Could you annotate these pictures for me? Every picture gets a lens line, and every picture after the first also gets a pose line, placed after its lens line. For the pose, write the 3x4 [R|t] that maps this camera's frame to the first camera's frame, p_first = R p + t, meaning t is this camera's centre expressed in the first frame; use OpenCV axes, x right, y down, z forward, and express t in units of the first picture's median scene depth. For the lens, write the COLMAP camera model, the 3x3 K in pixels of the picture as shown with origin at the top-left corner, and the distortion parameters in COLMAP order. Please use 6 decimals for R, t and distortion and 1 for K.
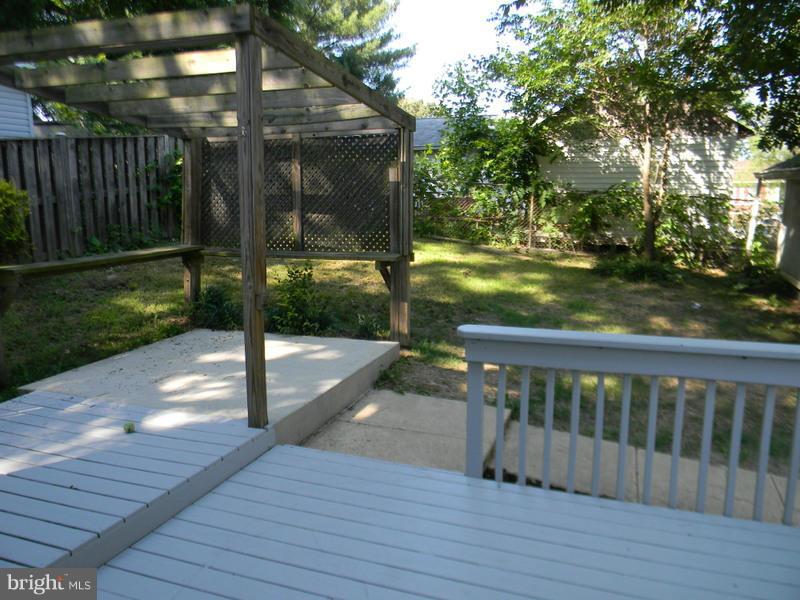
lens RADIAL K [[645.4, 0, 391.4], [0, 645.4, 304.0], [0, 0, 1]] dist [0.005596, -0.004685]
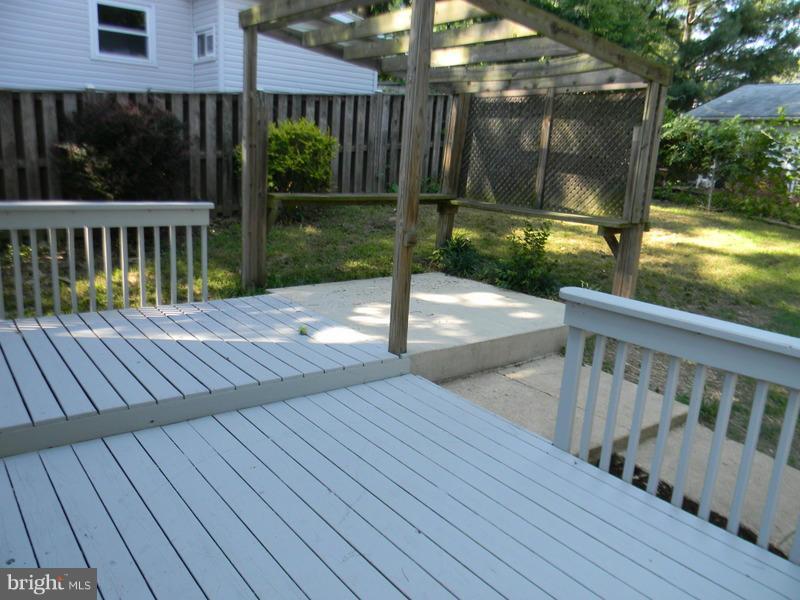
lens RADIAL K [[645.4, 0, 391.4], [0, 645.4, 304.0], [0, 0, 1]] dist [0.005596, -0.004685]
pose [[0.843392, 0.173385, -0.508554, 0.217870], [-0.149754, 0.984851, 0.087419, 0.008945], [0.516007, 0.002429, 0.856581, 0.038604]]
